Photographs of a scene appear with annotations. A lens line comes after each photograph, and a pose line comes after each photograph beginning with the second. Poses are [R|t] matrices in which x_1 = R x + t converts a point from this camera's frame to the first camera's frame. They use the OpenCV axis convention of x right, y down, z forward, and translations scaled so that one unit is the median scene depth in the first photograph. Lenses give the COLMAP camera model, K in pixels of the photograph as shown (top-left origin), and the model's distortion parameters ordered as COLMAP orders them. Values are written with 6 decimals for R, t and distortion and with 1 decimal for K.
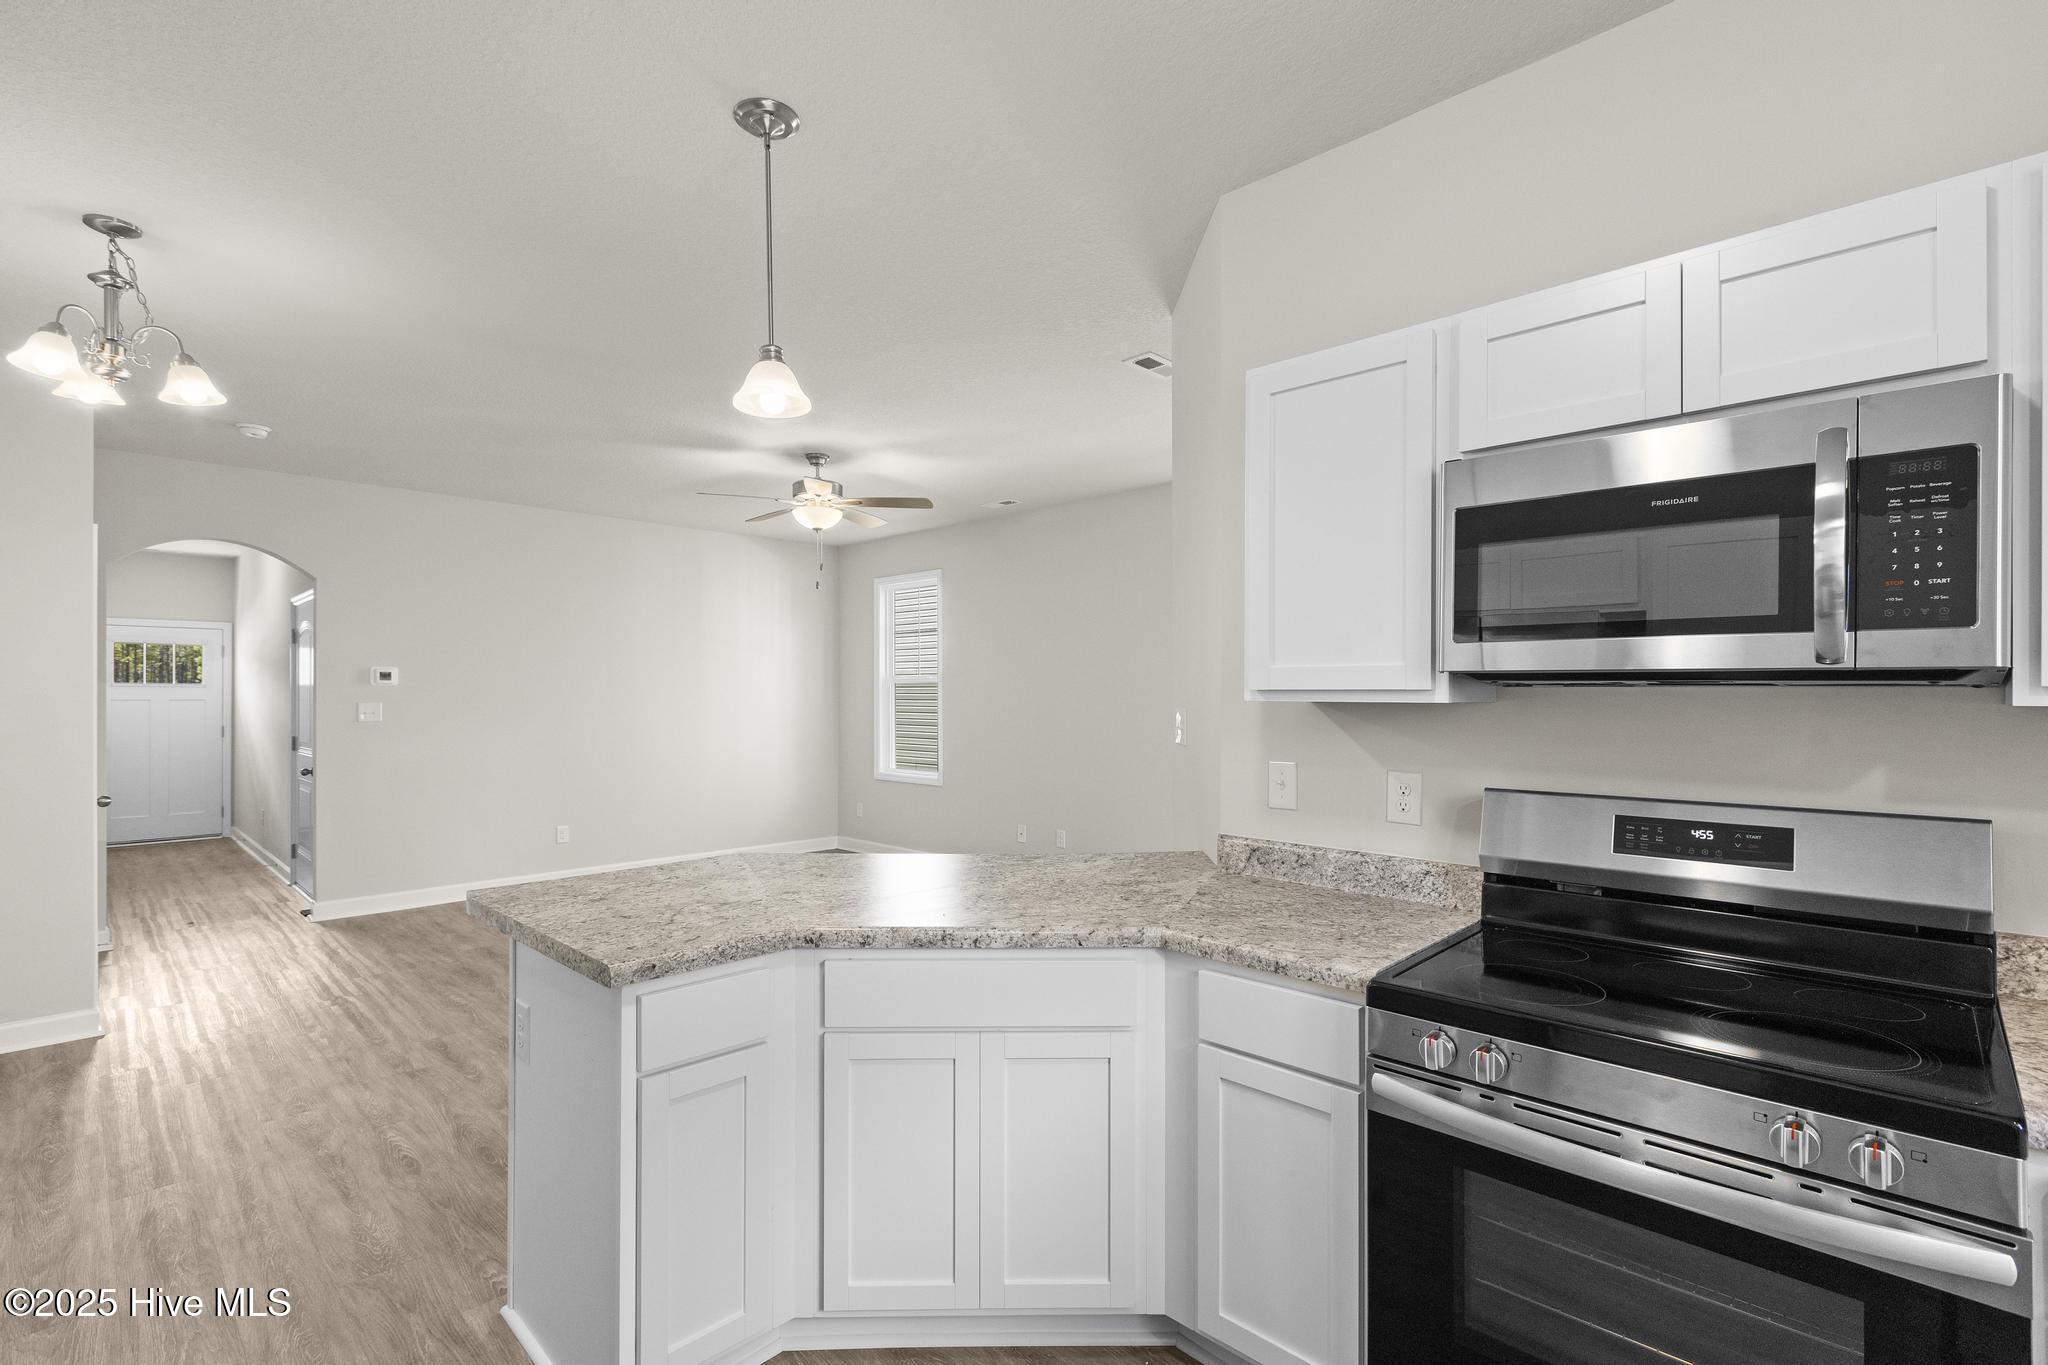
lens RADIAL K [[943.8, 0, 1029.5], [0, 943.8, 687.4], [0, 0, 1]] dist [0.002564, -0.000058]
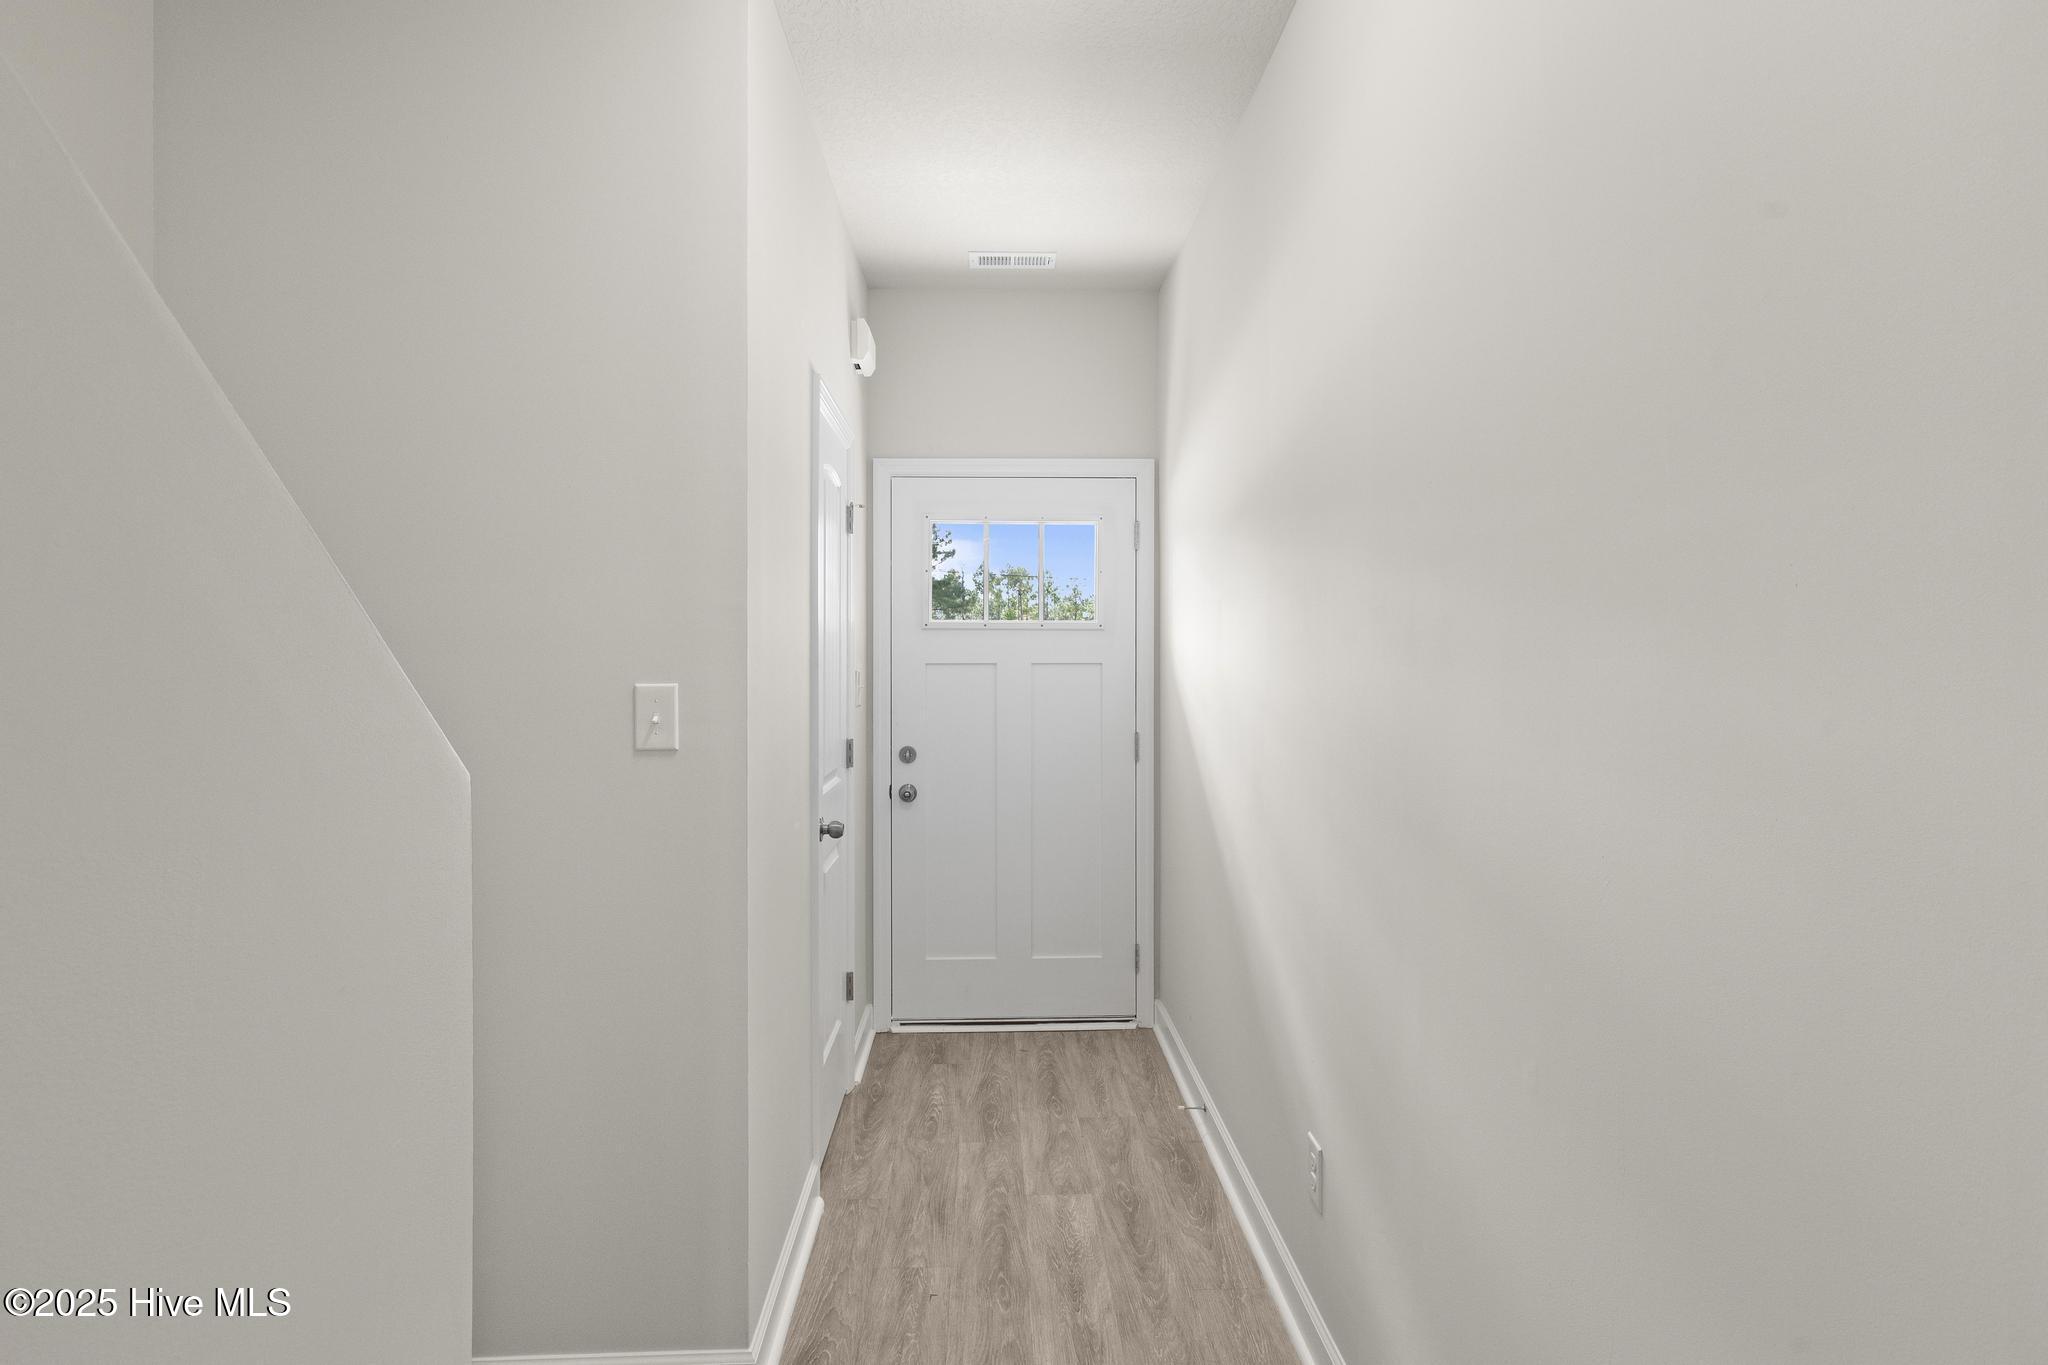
lens RADIAL K [[1035.1, 0, 1024.1], [0, 1035.1, 660.4], [0, 0, 1]] dist [-0.000418, 0.000128]
pose [[0.682330, 0.000035, -0.731044, -0.956181], [0.002890, 0.999992, 0.002745, 0.016145], [0.731038, -0.003985, 0.682325, 1.126843]]
